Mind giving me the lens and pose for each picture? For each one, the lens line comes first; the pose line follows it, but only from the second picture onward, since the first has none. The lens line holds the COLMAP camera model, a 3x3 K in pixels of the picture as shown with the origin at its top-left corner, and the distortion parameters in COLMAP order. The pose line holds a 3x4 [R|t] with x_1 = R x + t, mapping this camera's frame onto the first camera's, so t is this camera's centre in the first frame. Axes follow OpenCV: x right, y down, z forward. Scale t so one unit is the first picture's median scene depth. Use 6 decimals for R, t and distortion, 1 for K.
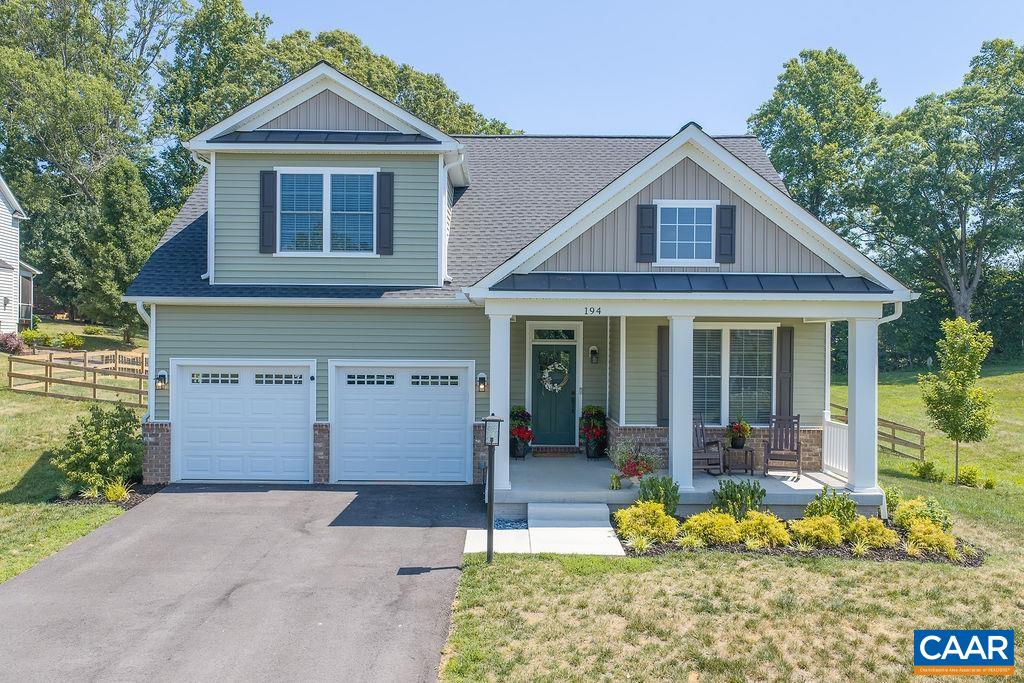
lens RADIAL K [[848.3, 0, 508.8], [0, 848.3, 344.6], [0, 0, 1]] dist [0.020024, -0.034375]
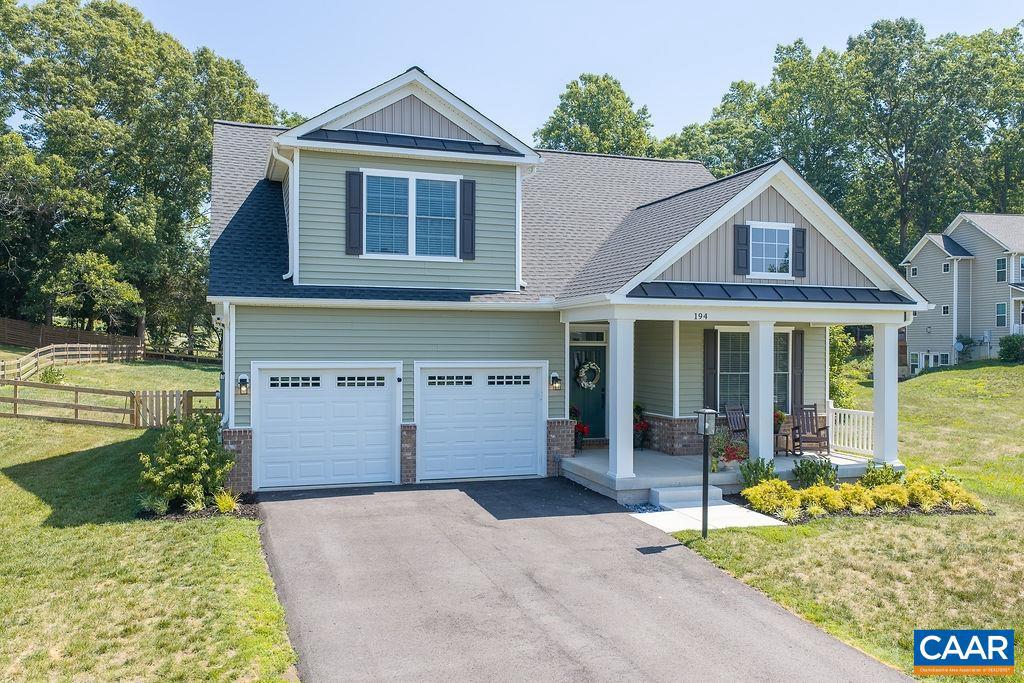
lens RADIAL K [[848.3, 0, 513.4], [0, 848.3, 342.1], [0, 0, 1]] dist [0.020024, -0.034375]
pose [[0.947140, -0.001934, 0.320816, -0.426859], [0.002671, 0.999995, -0.001857, -0.003059], [-0.320810, 0.002615, 0.947140, 0.001479]]
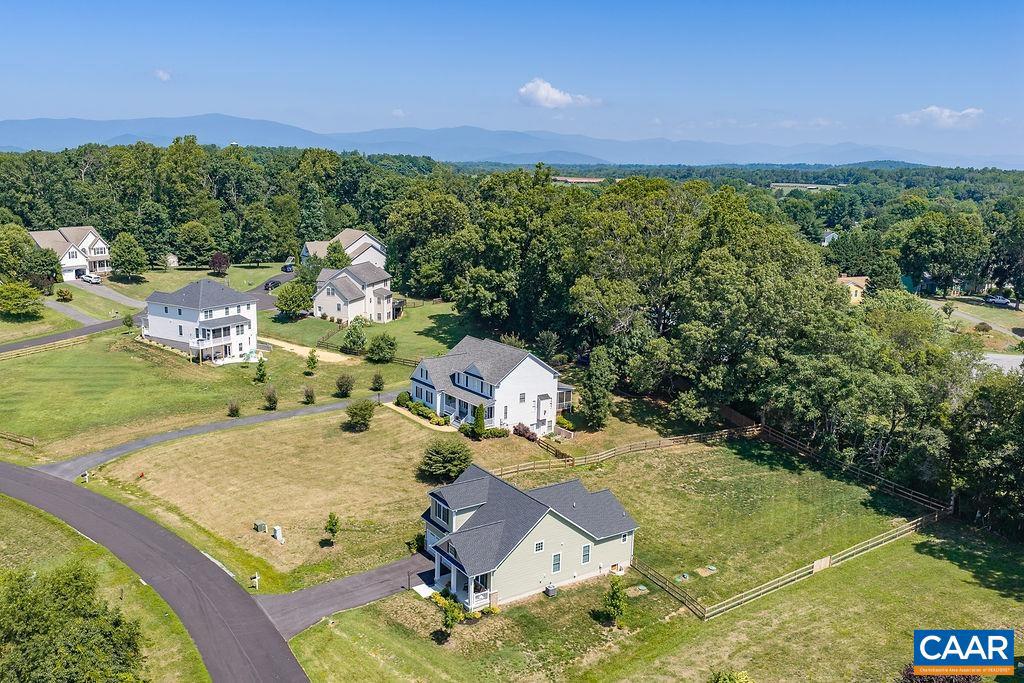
lens RADIAL K [[848.3, 0, 509.1], [0, 848.3, 342.9], [0, 0, 1]] dist [0.020024, -0.034375]
pose [[0.556087, 0.176806, -0.812101, 4.002063], [-0.022382, 0.979942, 0.198021, -2.192142], [0.830823, -0.091941, 0.548890, -1.389450]]
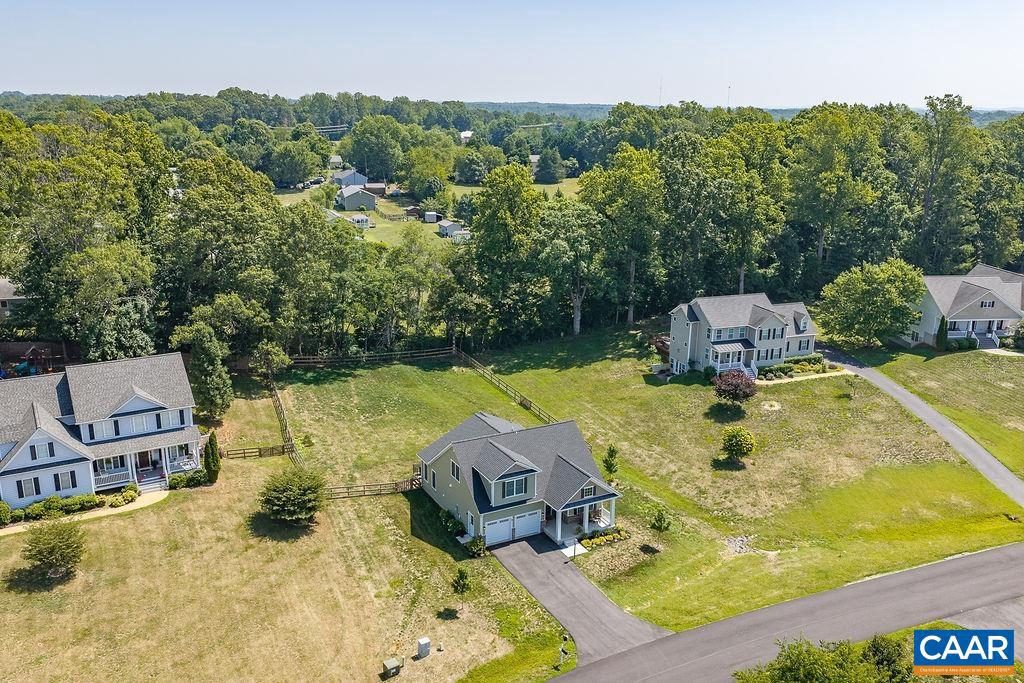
lens RADIAL K [[848.3, 0, 514.3], [0, 848.3, 335.4], [0, 0, 1]] dist [0.020024, -0.034375]
pose [[0.882181, -0.118768, 0.455687, -2.284234], [-0.007888, 0.963810, 0.266473, -2.245920], [-0.470844, -0.238672, 0.849318, -2.832129]]
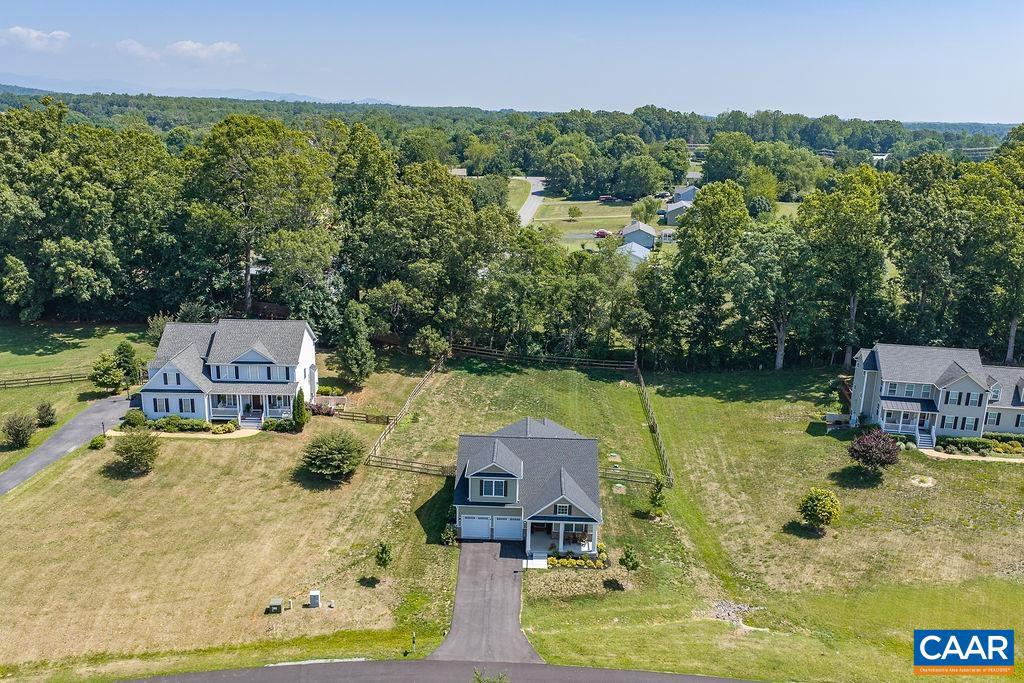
lens RADIAL K [[848.3, 0, 514.0], [0, 848.3, 342.3], [0, 0, 1]] dist [0.020024, -0.034375]
pose [[0.999443, 0.022675, -0.024467, 0.000777], [-0.015552, 0.965597, 0.259578, -2.219532], [0.029511, -0.259053, 0.965412, -3.454876]]
